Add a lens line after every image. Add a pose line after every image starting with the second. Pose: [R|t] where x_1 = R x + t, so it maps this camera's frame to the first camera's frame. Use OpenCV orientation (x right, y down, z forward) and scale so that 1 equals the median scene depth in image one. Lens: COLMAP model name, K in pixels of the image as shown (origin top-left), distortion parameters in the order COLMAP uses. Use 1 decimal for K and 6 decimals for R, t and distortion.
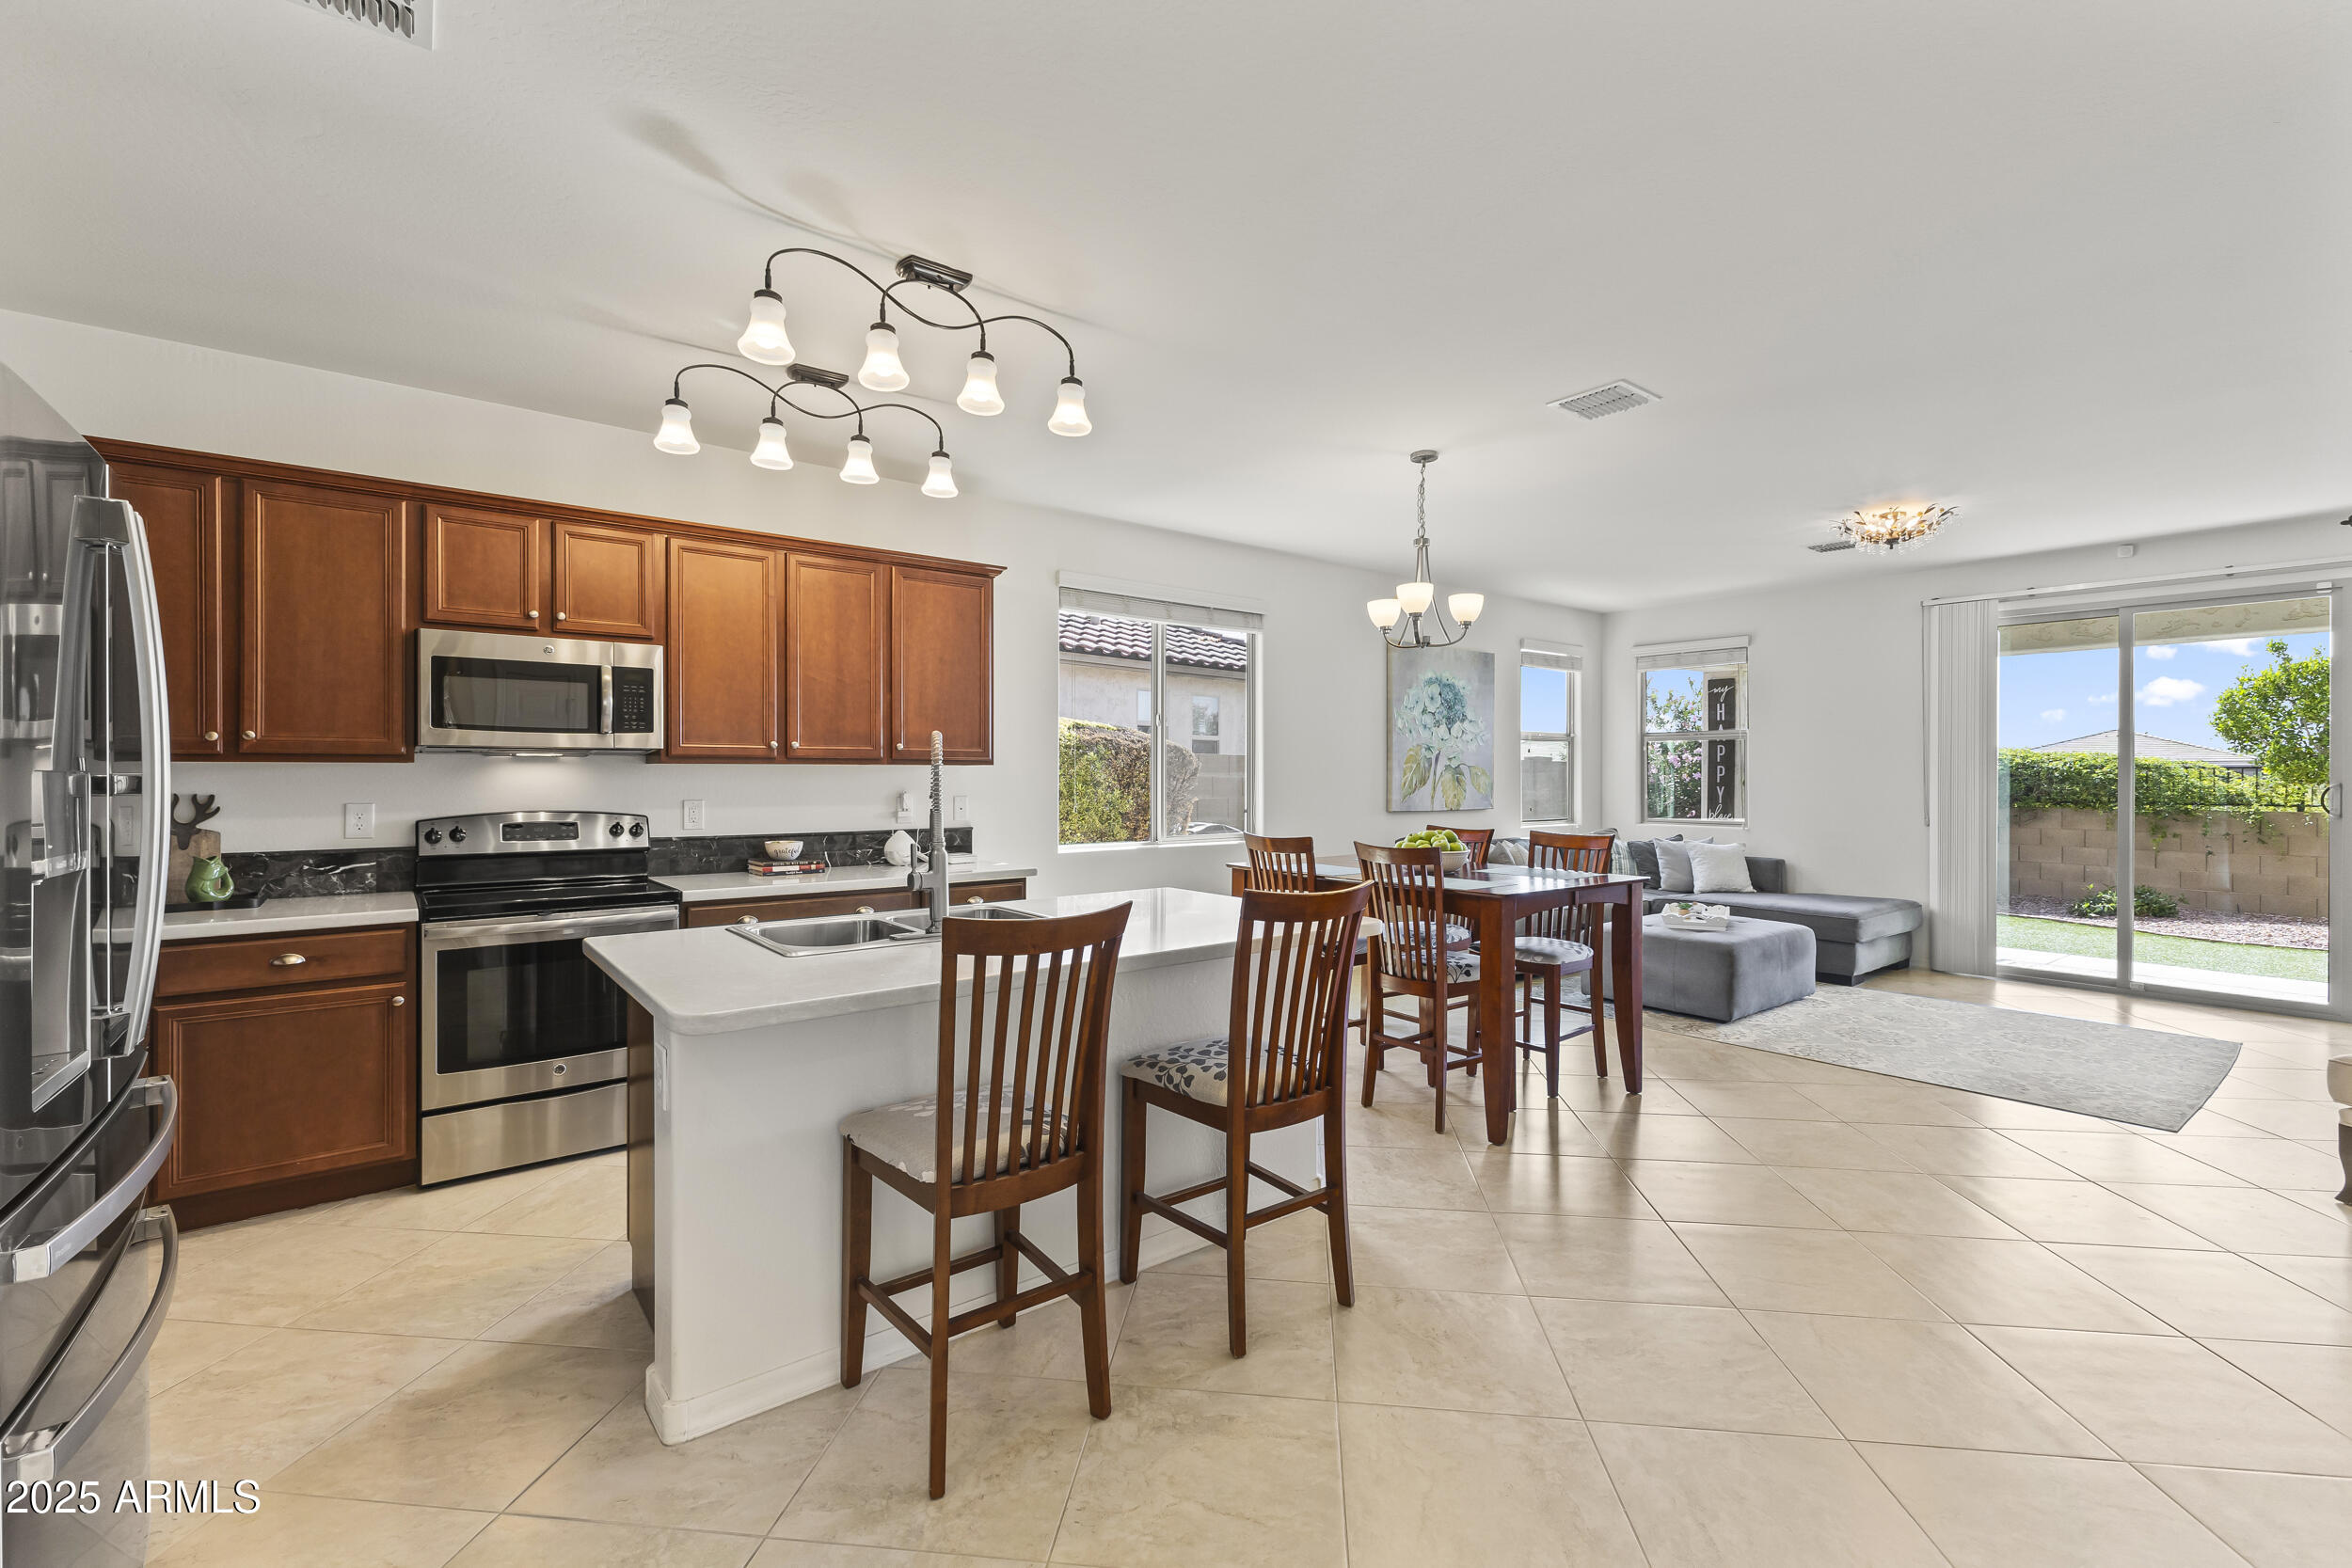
lens RADIAL K [[1016.2, 0, 1175.3], [0, 1016.2, 773.9], [0, 0, 1]] dist [0.013671, -0.004226]
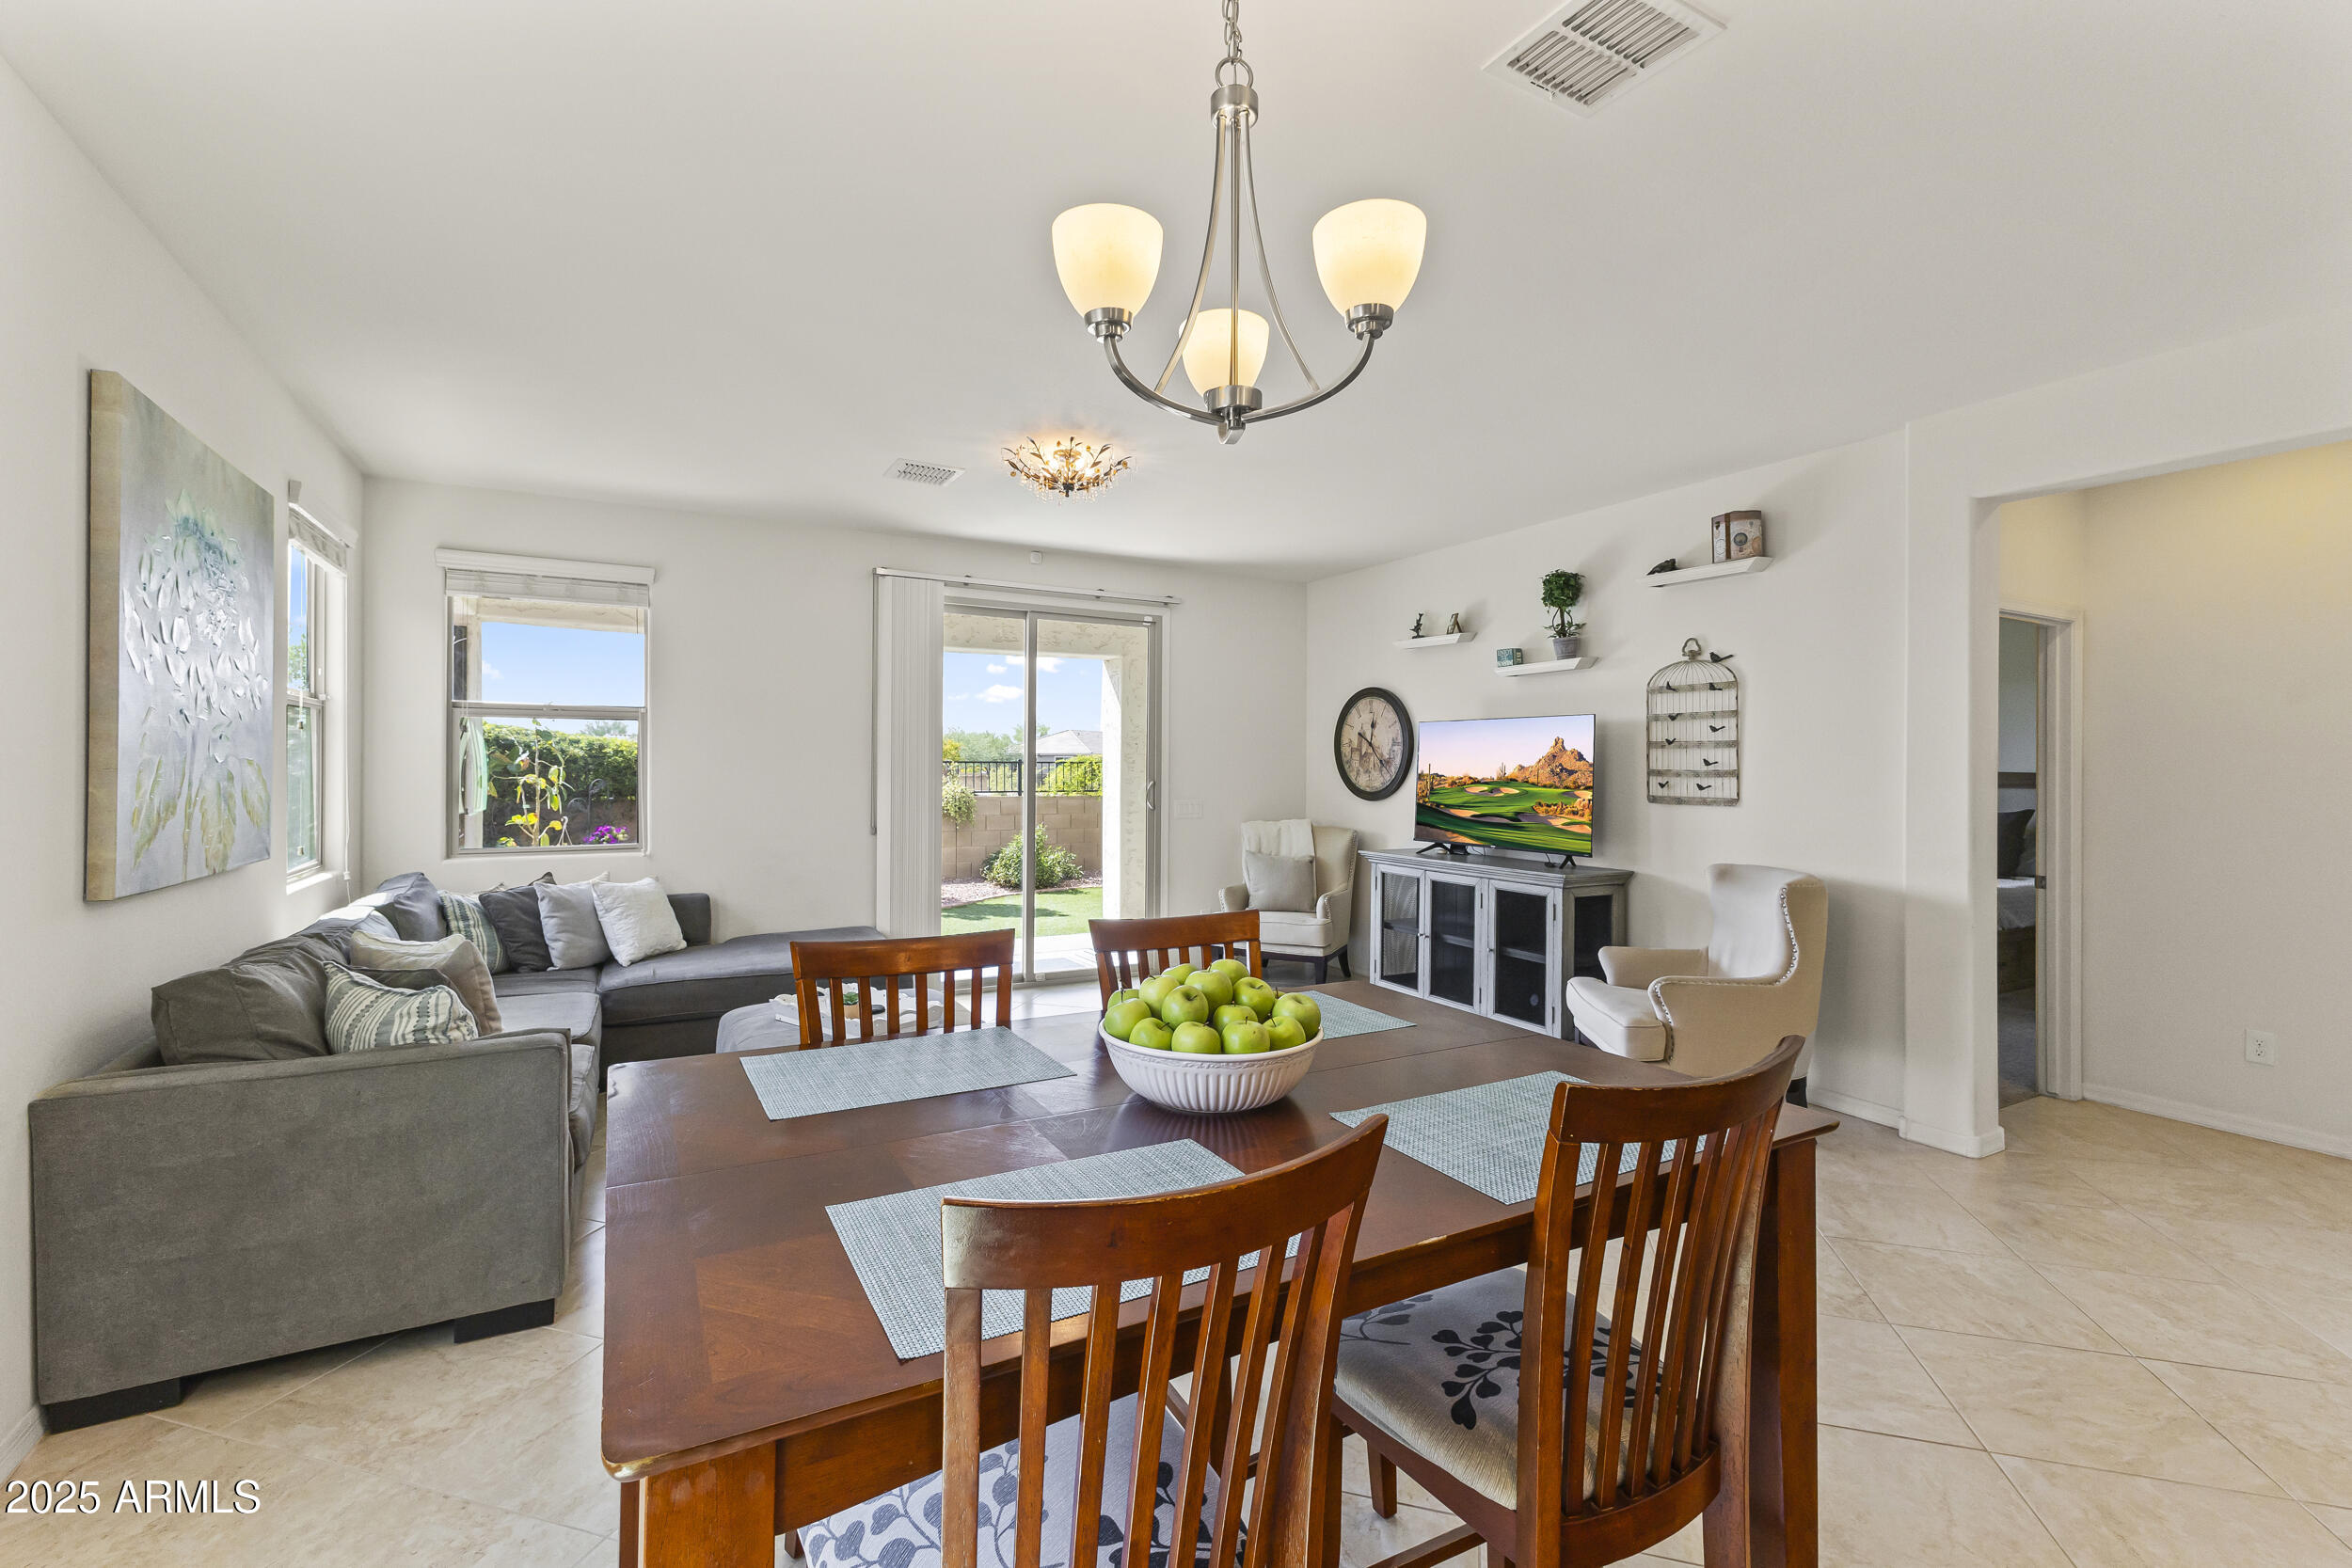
lens RADIAL K [[1016.2, 0, 1180.6], [0, 1016.2, 761.4], [0, 0, 1]] dist [0.013671, -0.004226]
pose [[0.163632, 0.003266, 0.986516, -0.084585], [-0.006363, 0.999977, -0.002255, -0.014743], [-0.986501, -0.005909, 0.163649, 0.992920]]
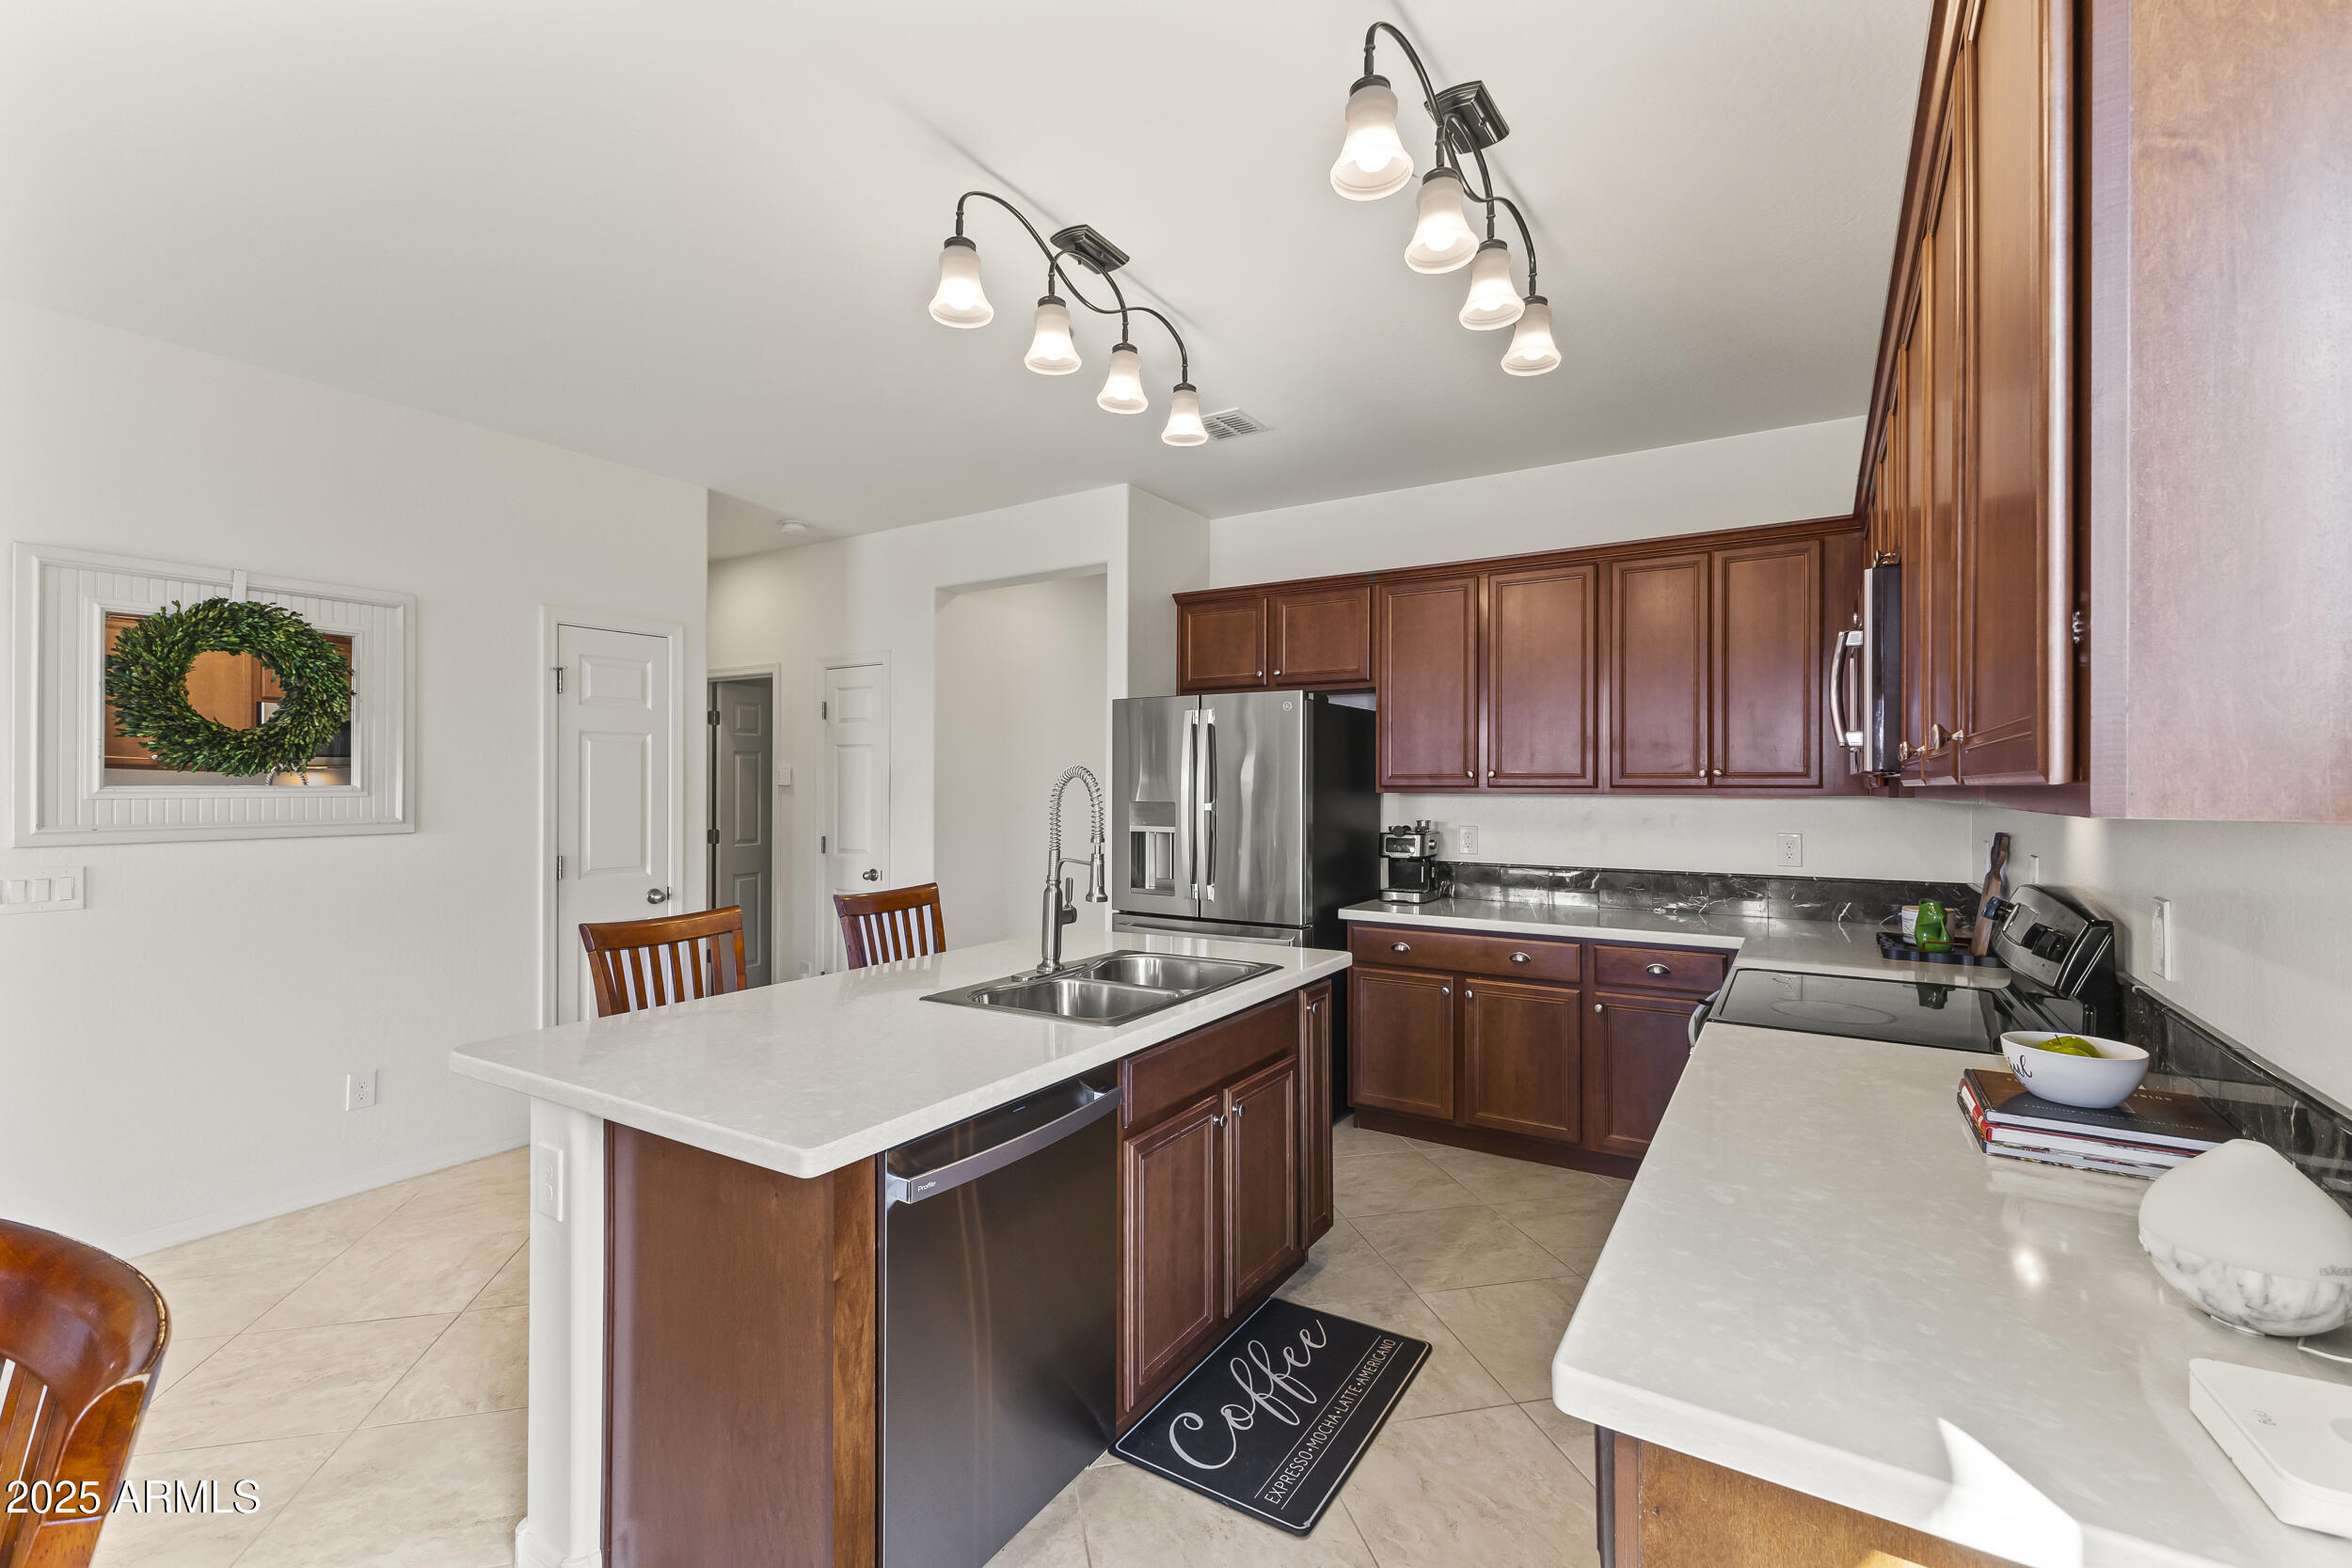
lens RADIAL K [[1016.2, 0, 1170.9], [0, 1016.2, 774.7], [0, 0, 1]] dist [0.013671, -0.004226]
pose [[-0.942734, -0.005766, -0.333495, -0.003167], [-0.001802, 0.999924, -0.012195, -0.014506], [0.333540, -0.010895, -0.942673, 1.244467]]
